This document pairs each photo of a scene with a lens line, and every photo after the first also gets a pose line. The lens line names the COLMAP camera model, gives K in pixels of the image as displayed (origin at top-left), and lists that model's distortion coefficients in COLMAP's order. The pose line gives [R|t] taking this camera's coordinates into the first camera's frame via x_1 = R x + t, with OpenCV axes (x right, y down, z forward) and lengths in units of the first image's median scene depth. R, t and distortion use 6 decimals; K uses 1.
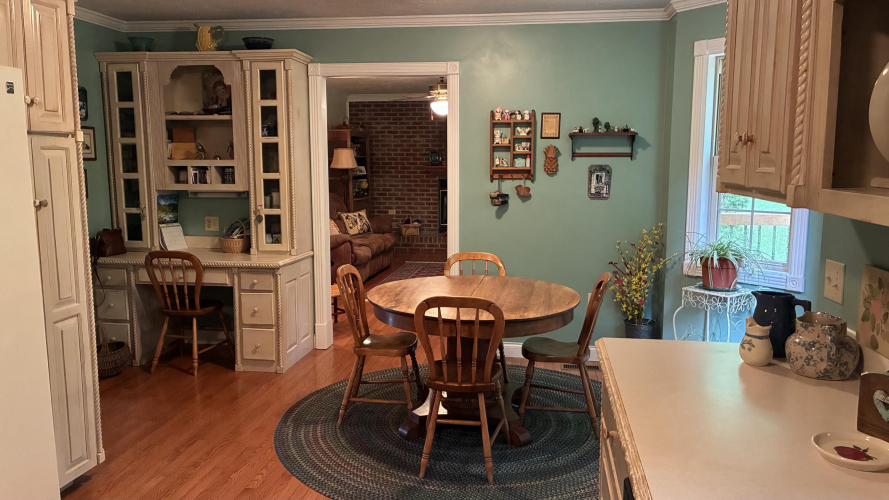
lens RADIAL K [[674.5, 0, 443.7], [0, 674.5, 252.4], [0, 0, 1]] dist [0.043601, -0.046952]
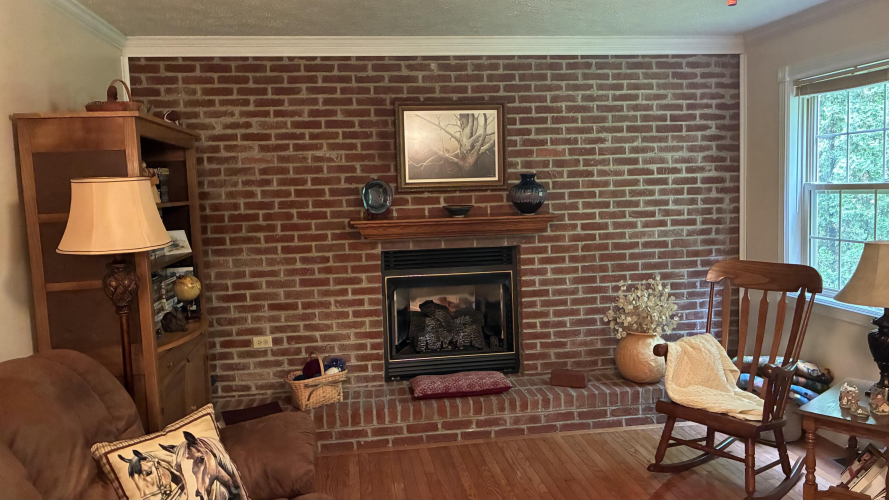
lens RADIAL K [[674.5, 0, 444.1], [0, 674.5, 239.6], [0, 0, 1]] dist [0.043601, -0.046952]
pose [[0.957702, -0.049765, 0.283427, -0.190811], [0.069671, 0.995728, -0.060588, -0.198519], [-0.279201, 0.077772, 0.957078, 1.352780]]
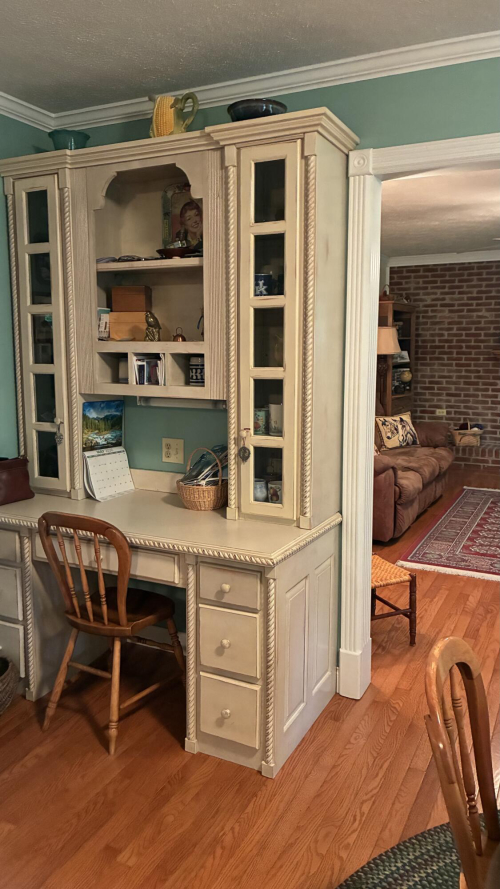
lens RADIAL K [[674.5, 0, 249.3], [0, 674.5, 433.6], [0, 0, 1]] dist [0.043601, -0.046952]
pose [[0.951128, 0.041462, -0.306000, -0.109484], [-0.042473, 0.999092, 0.003354, -0.067524], [0.305861, 0.009807, 0.952026, 0.505720]]
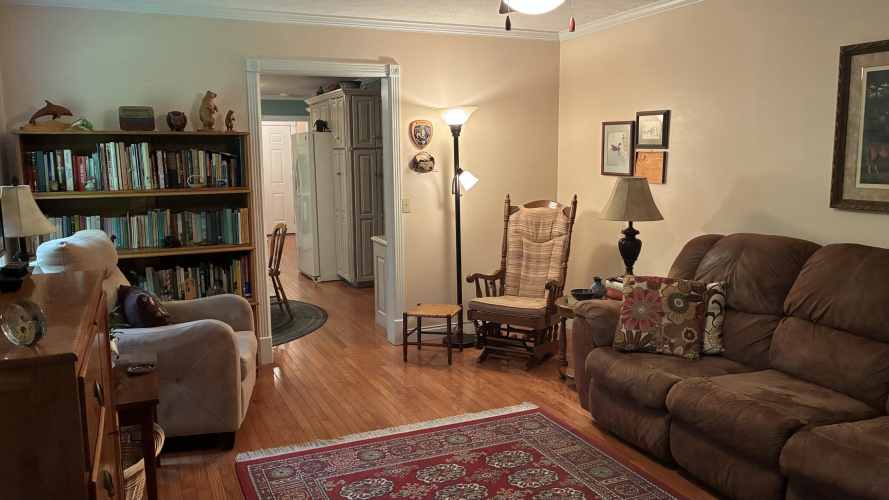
lens RADIAL K [[674.5, 0, 443.8], [0, 674.5, 244.5], [0, 0, 1]] dist [0.043601, -0.046952]
pose [[-0.835970, 0.085715, -0.542039, 0.331223], [-0.061618, 0.966819, 0.247919, -0.285730], [0.545305, 0.240653, -0.802950, 1.995009]]
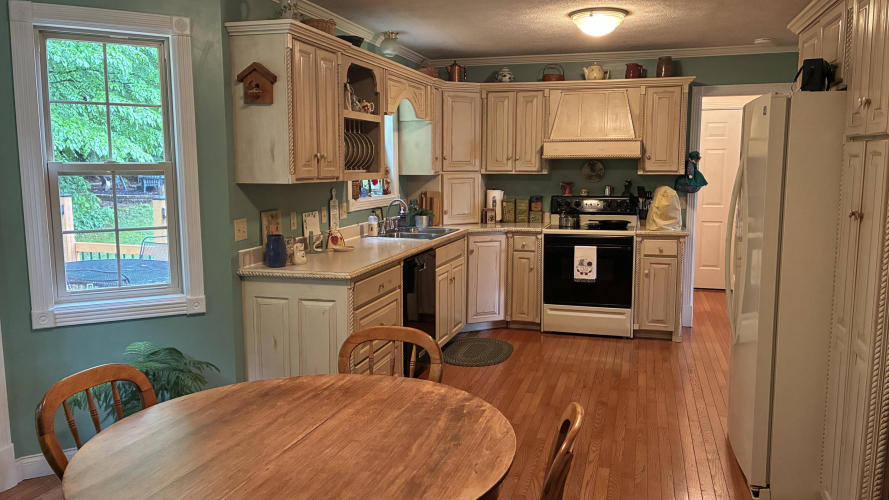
lens RADIAL K [[674.5, 0, 443.0], [0, 674.5, 249.5], [0, 0, 1]] dist [0.043601, -0.046952]
pose [[-0.989982, -0.017073, 0.140154, -0.097289], [0.020734, 0.964320, 0.263928, -0.155795], [-0.139660, 0.264190, -0.954305, 1.092744]]
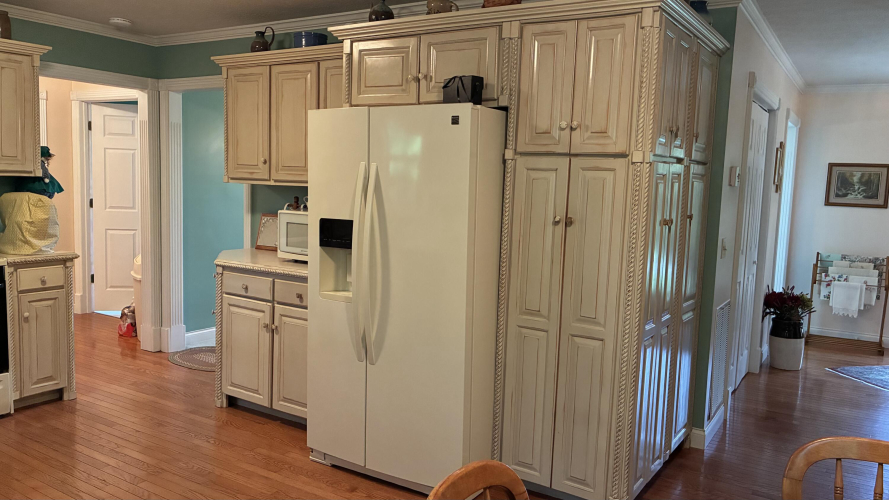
lens RADIAL K [[674.5, 0, 440.5], [0, 674.5, 258.3], [0, 0, 1]] dist [0.043601, -0.046952]
pose [[-0.414149, 0.081332, -0.906568, 0.257155], [-0.164007, 0.973030, 0.162218, -0.085198], [0.895311, 0.215866, -0.389640, 0.693043]]
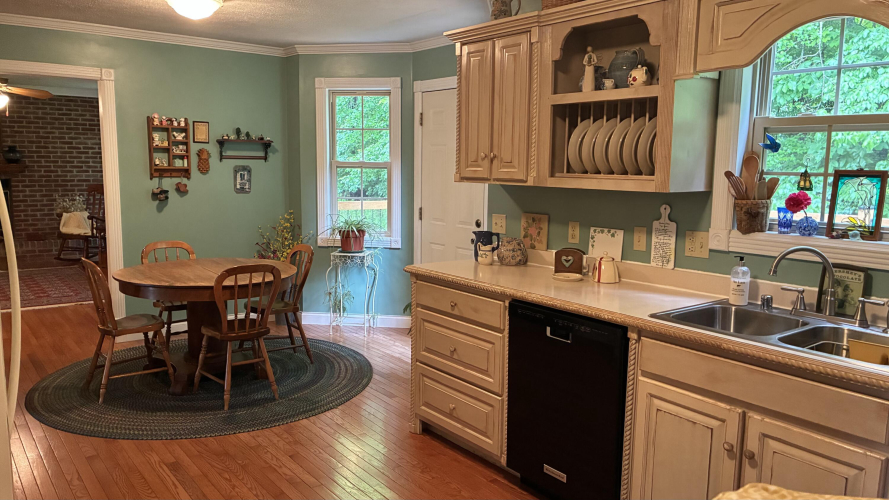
lens RADIAL K [[674.5, 0, 443.7], [0, 674.5, 250.9], [0, 0, 1]] dist [0.043601, -0.046952]
pose [[0.691906, -0.083470, 0.717147, -0.412955], [0.085084, 0.995800, 0.033813, 0.016059], [-0.716957, 0.037622, 0.696101, -0.124729]]
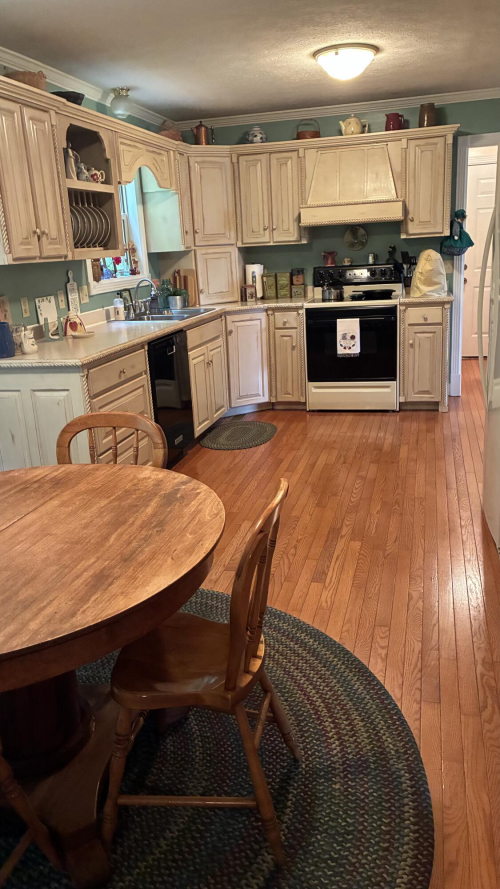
lens RADIAL K [[674.5, 0, 248.3], [0, 674.5, 440.7], [0, 0, 1]] dist [0.043601, -0.046952]
pose [[-0.992891, 0.023606, 0.116667, -0.140434], [0.069787, 0.909456, 0.409902, -0.134756], [-0.096427, 0.415130, -0.904637, 1.054474]]
